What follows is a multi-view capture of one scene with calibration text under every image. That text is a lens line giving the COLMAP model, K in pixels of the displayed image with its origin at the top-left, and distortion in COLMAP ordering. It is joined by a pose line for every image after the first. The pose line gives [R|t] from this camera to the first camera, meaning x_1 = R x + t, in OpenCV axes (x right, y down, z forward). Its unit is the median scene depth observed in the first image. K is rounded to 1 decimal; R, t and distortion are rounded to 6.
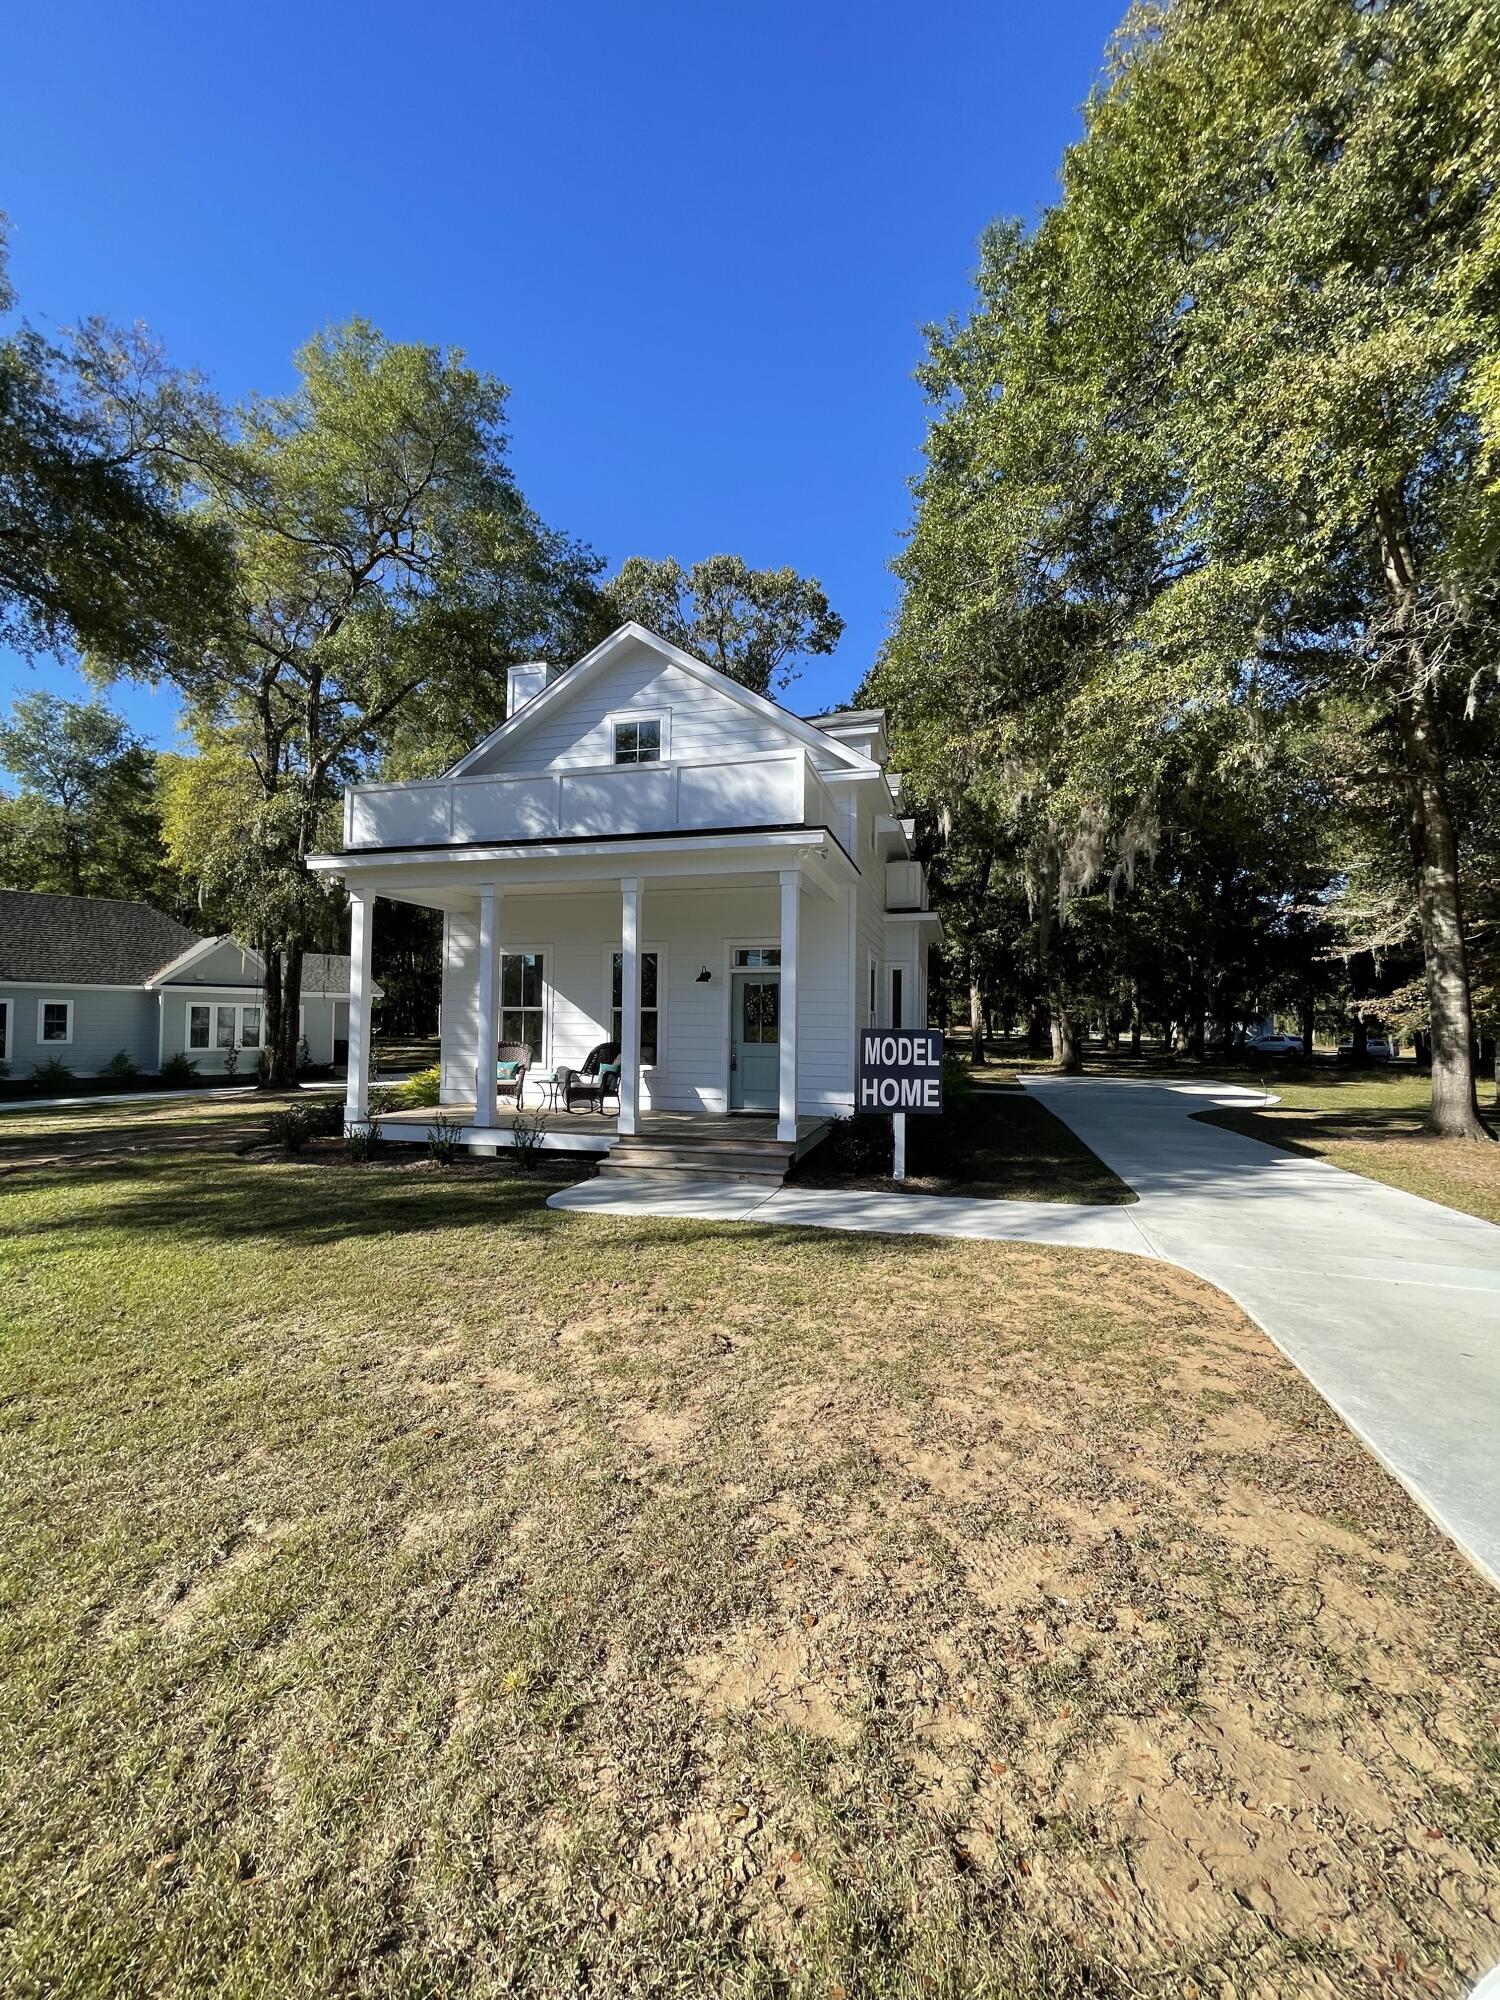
lens RADIAL K [[801.2, 0, 755.2], [0, 801.2, 1004.6], [0, 0, 1]] dist [-0.002891, -0.002197]
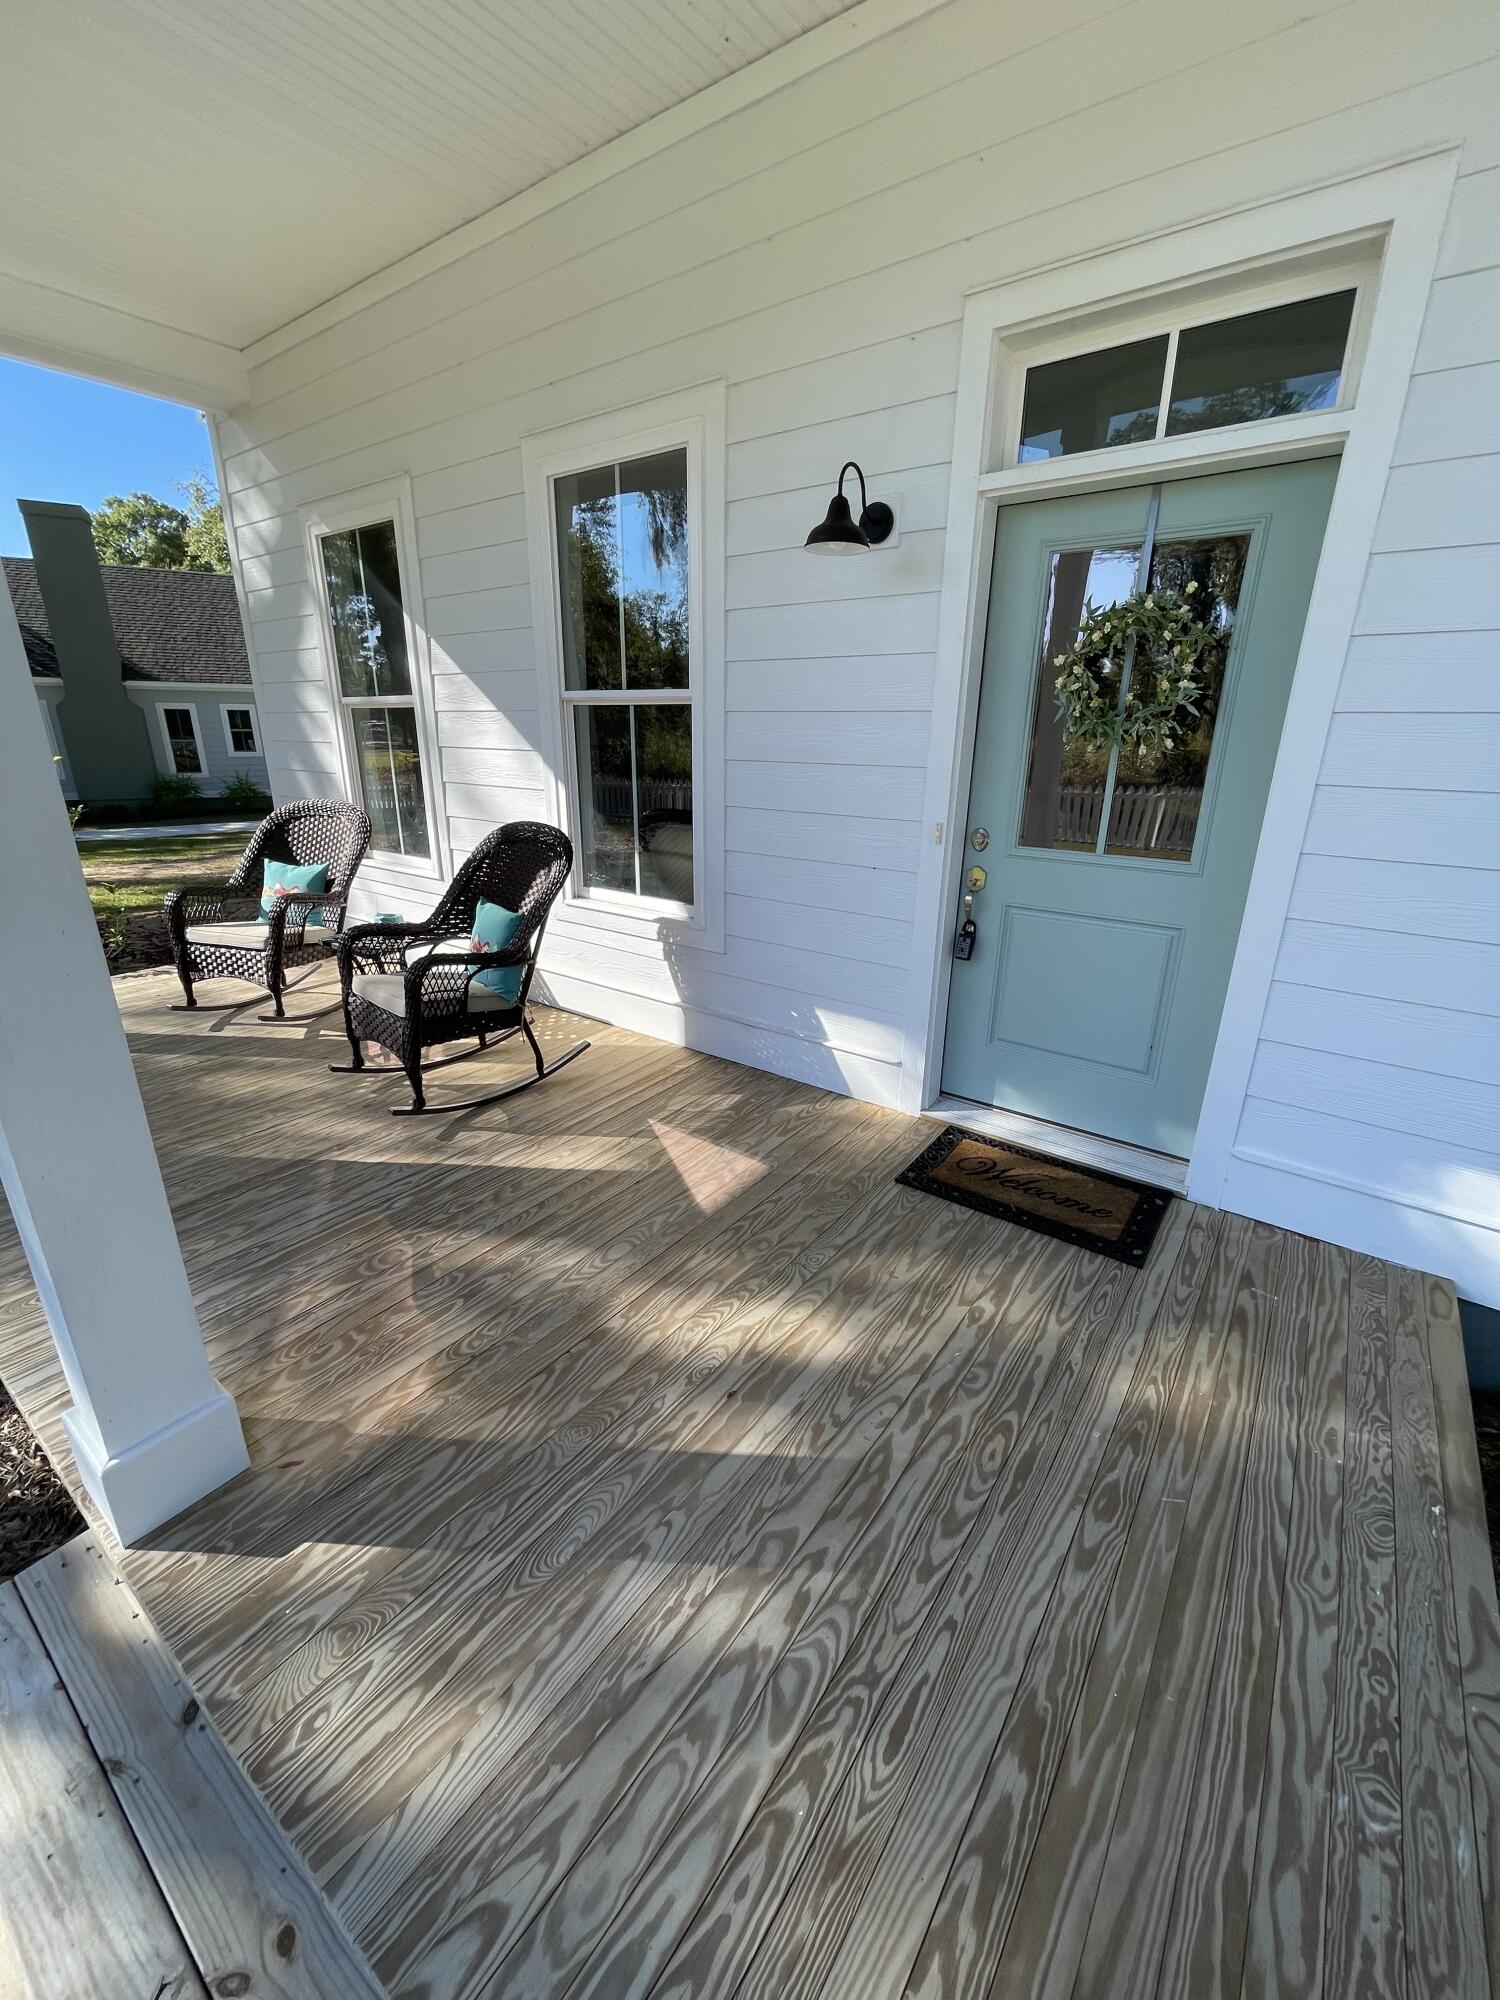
lens RADIAL K [[801.2, 0, 749.3], [0, 801.2, 1007.1], [0, 0, 1]] dist [-0.002891, -0.002197]
pose [[0.930145, 0.119646, -0.347154, -0.001612], [0.010334, 0.936520, 0.350461, 0.009028], [0.367048, -0.329567, 0.869863, 0.711658]]
